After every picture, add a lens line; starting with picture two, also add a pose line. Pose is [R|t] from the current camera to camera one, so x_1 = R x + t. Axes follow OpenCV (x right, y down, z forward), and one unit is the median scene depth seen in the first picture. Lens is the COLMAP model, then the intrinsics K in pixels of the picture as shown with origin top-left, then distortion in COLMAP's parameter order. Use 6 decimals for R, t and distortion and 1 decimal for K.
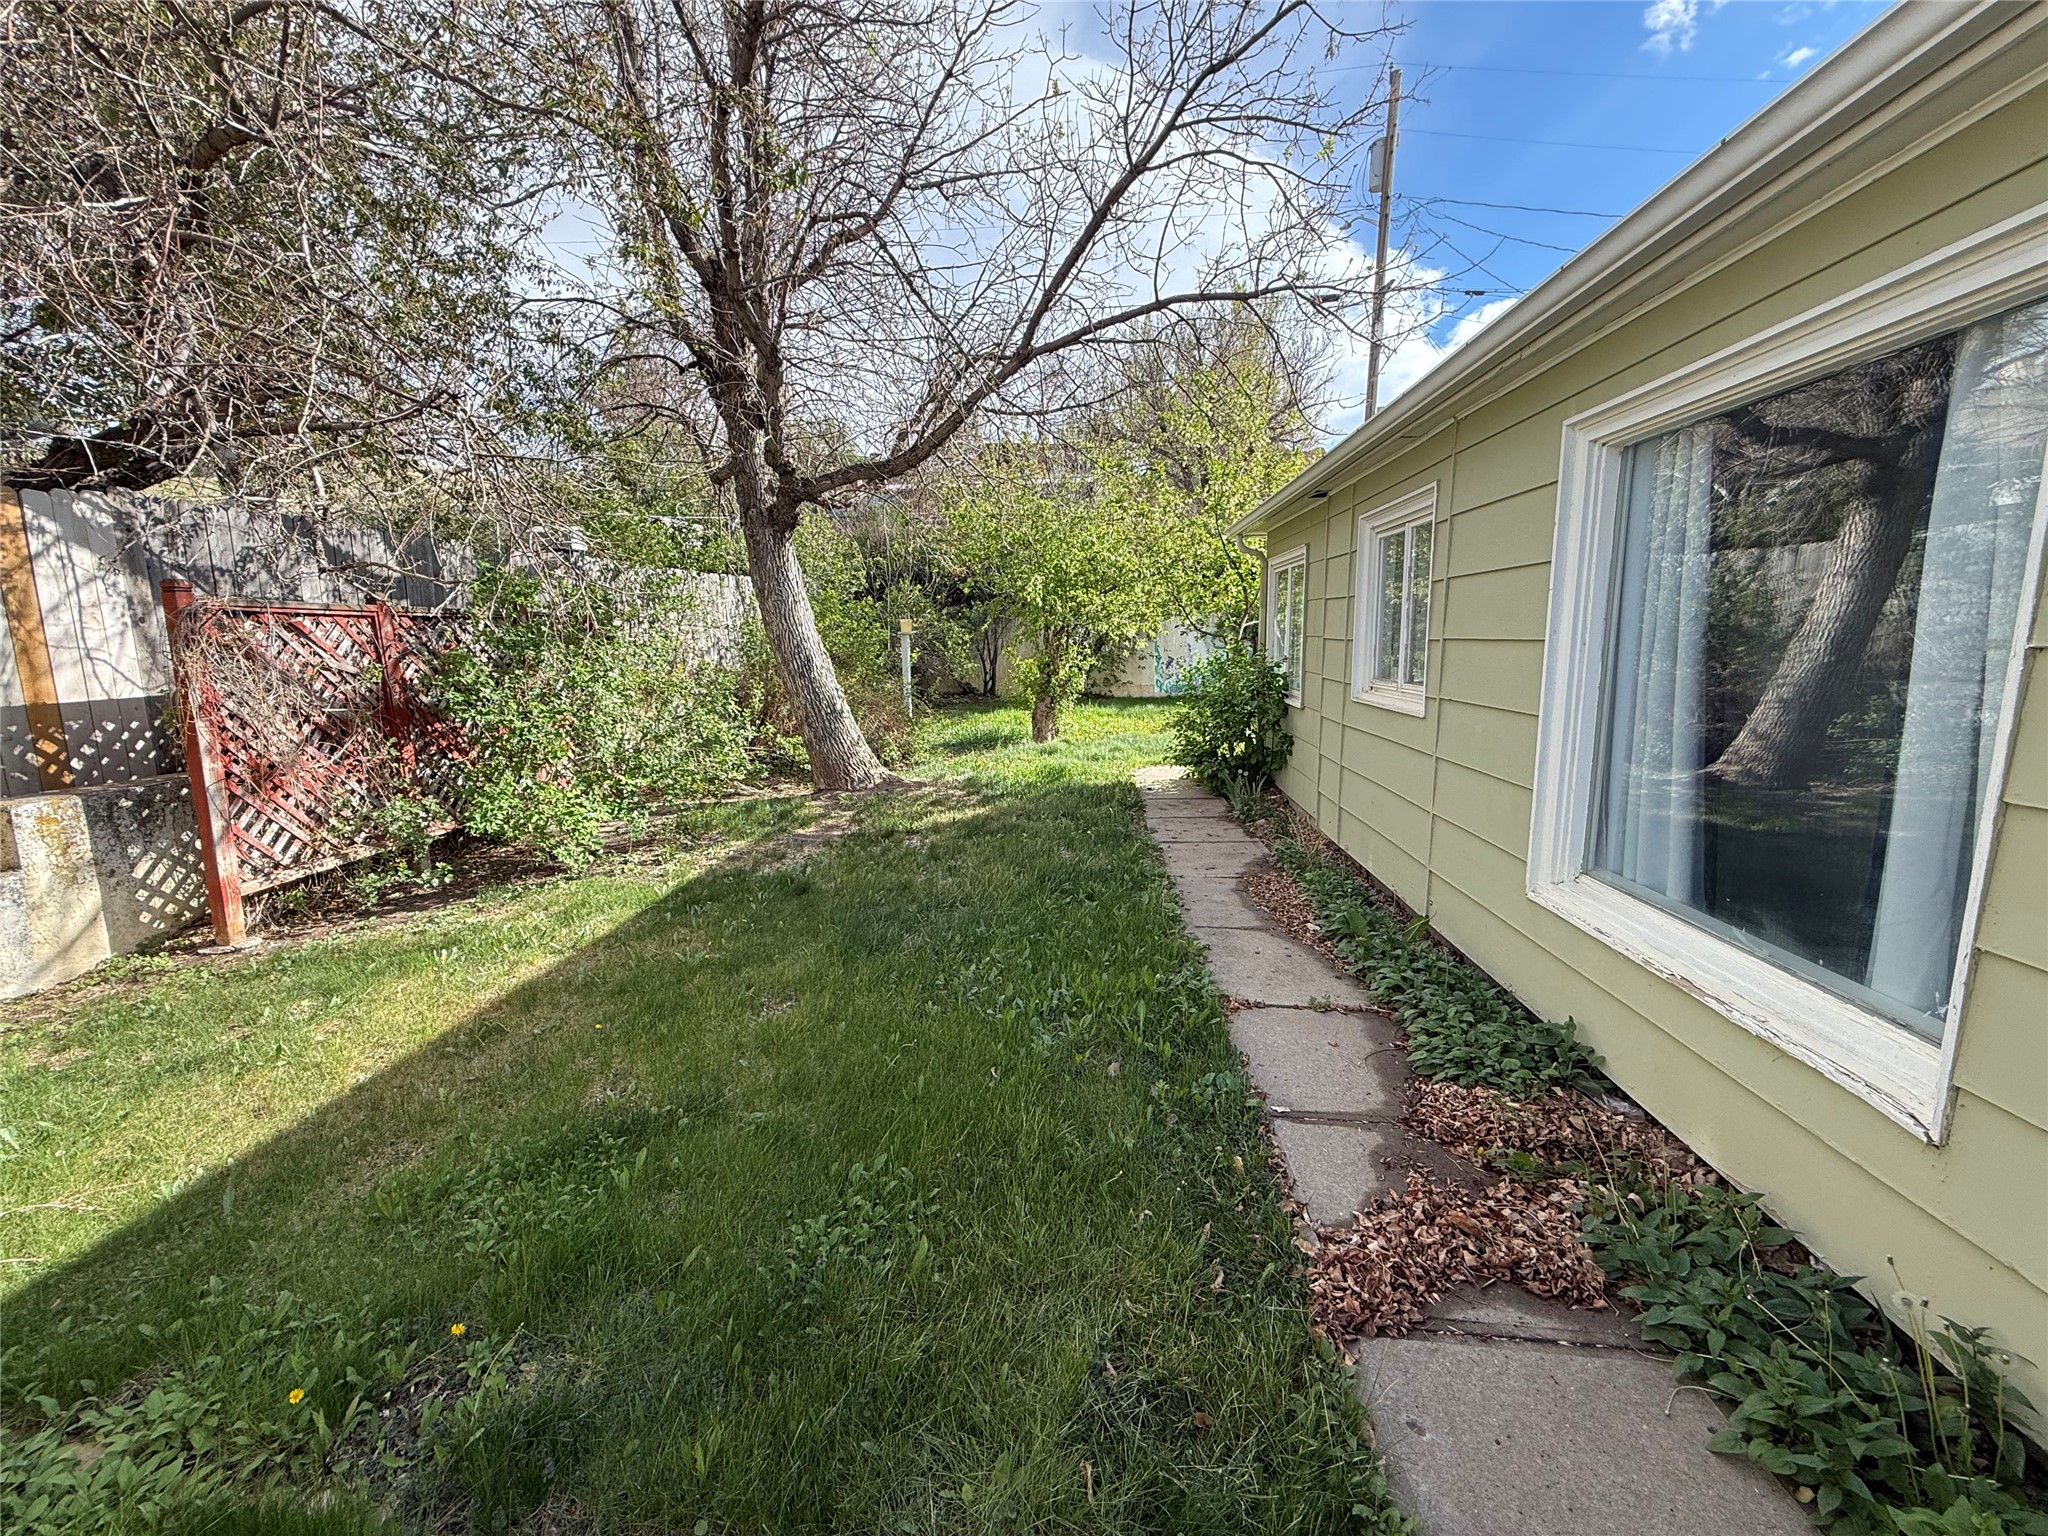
lens RADIAL K [[812.9, 0, 1017.9], [0, 812.9, 766.8], [0, 0, 1]] dist [-0.001020, 0.000308]
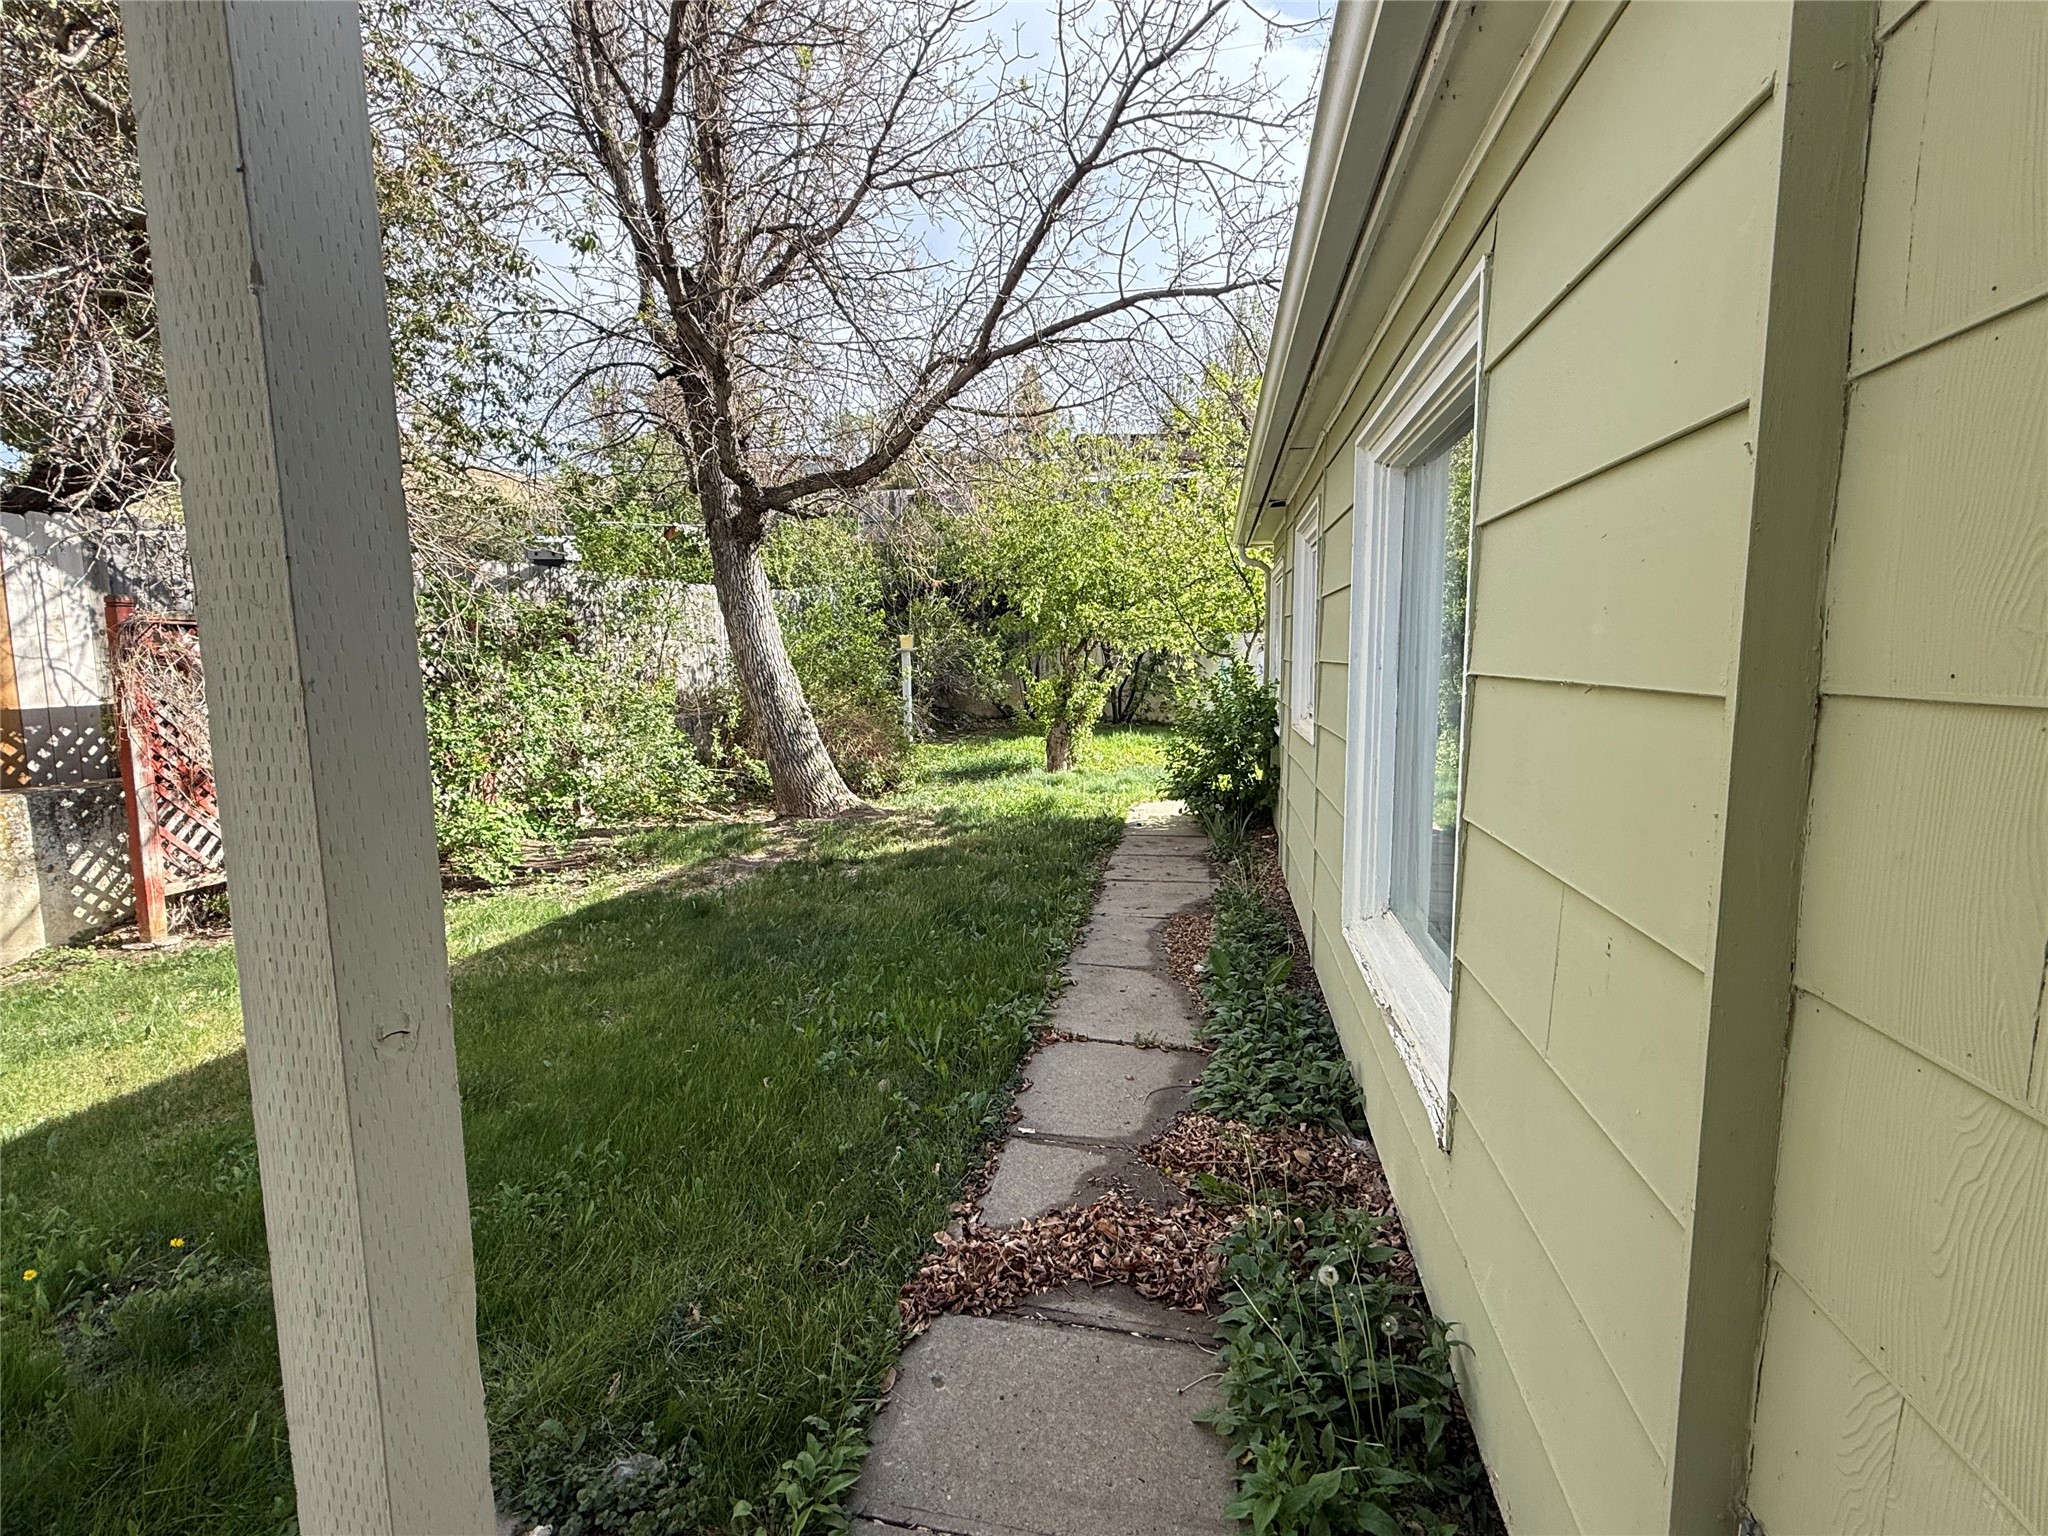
lens RADIAL K [[944.0, 0, 1026.5], [0, 944.0, 771.6], [0, 0, 1]] dist [-0.001888, -0.000646]
pose [[0.994858, 0.021444, -0.098985, 0.225954], [-0.024893, 0.999120, -0.033744, 0.010880], [0.098174, 0.036034, 0.994517, -0.087658]]
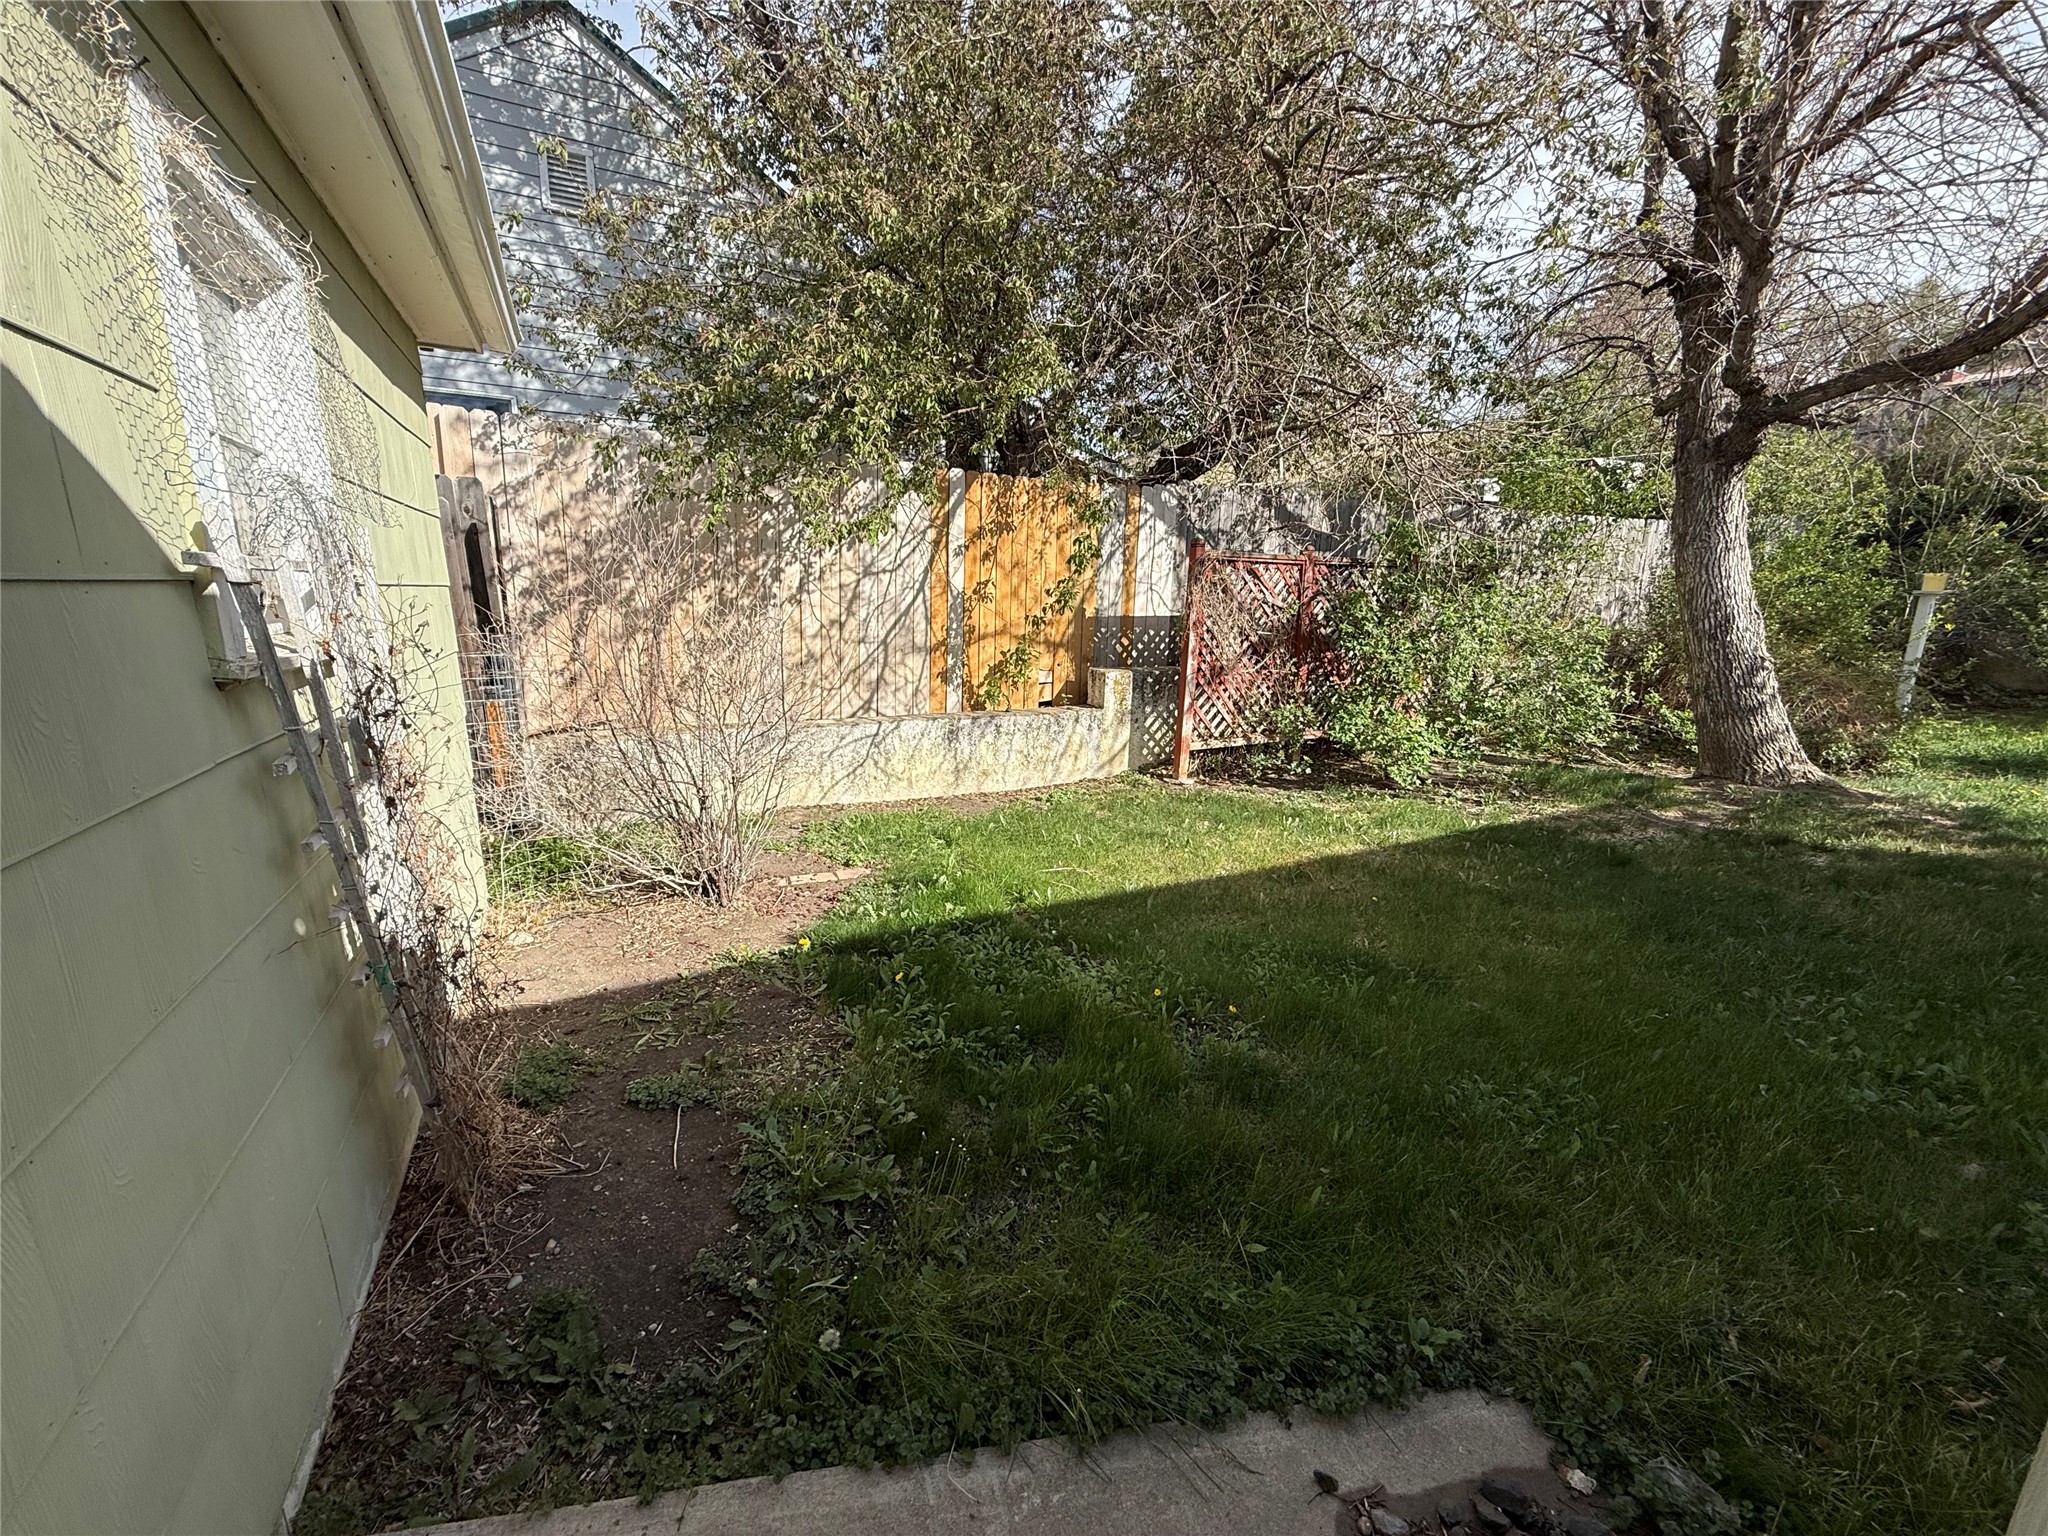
lens RADIAL K [[812.9, 0, 1013.8], [0, 812.9, 767.9], [0, 0, 1]] dist [-0.001020, 0.000308]
pose [[0.532688, 0.206302, -0.820782, 0.104152], [-0.159964, 0.976896, 0.141724, 0.024601], [0.831056, 0.055801, 0.553382, -0.095224]]
